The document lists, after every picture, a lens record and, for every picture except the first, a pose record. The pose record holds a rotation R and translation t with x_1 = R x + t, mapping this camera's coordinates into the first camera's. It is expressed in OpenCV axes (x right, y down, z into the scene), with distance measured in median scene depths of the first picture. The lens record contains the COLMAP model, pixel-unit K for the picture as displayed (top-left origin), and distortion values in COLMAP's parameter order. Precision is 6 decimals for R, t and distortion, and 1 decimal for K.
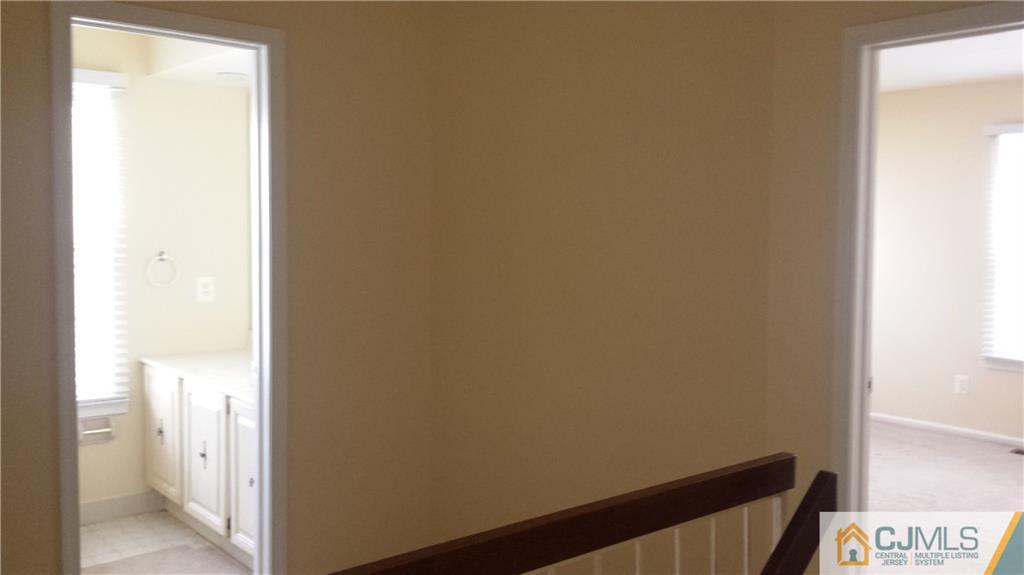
lens RADIAL K [[920.5, 0, 512.0], [0, 920.5, 287.5], [0, 0, 1]] dist [0.144380, -0.399416]
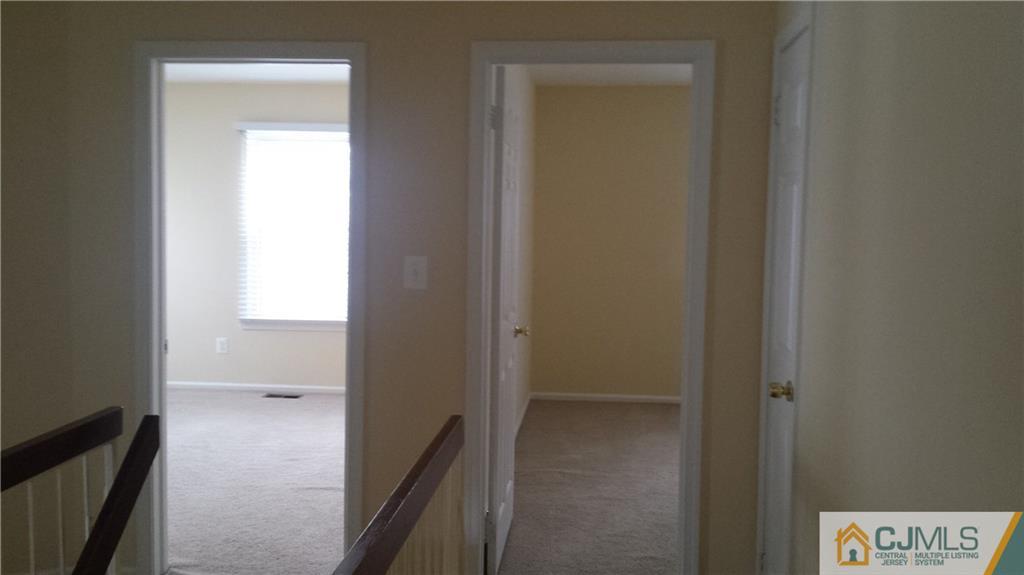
lens RADIAL K [[920.5, 0, 512.0], [0, 920.5, 287.5], [0, 0, 1]] dist [0.144380, -0.399416]
pose [[0.715113, -0.046032, 0.697492, -0.208649], [0.026213, 0.998893, 0.039049, -0.008720], [-0.698517, -0.009641, 0.715528, -0.255126]]
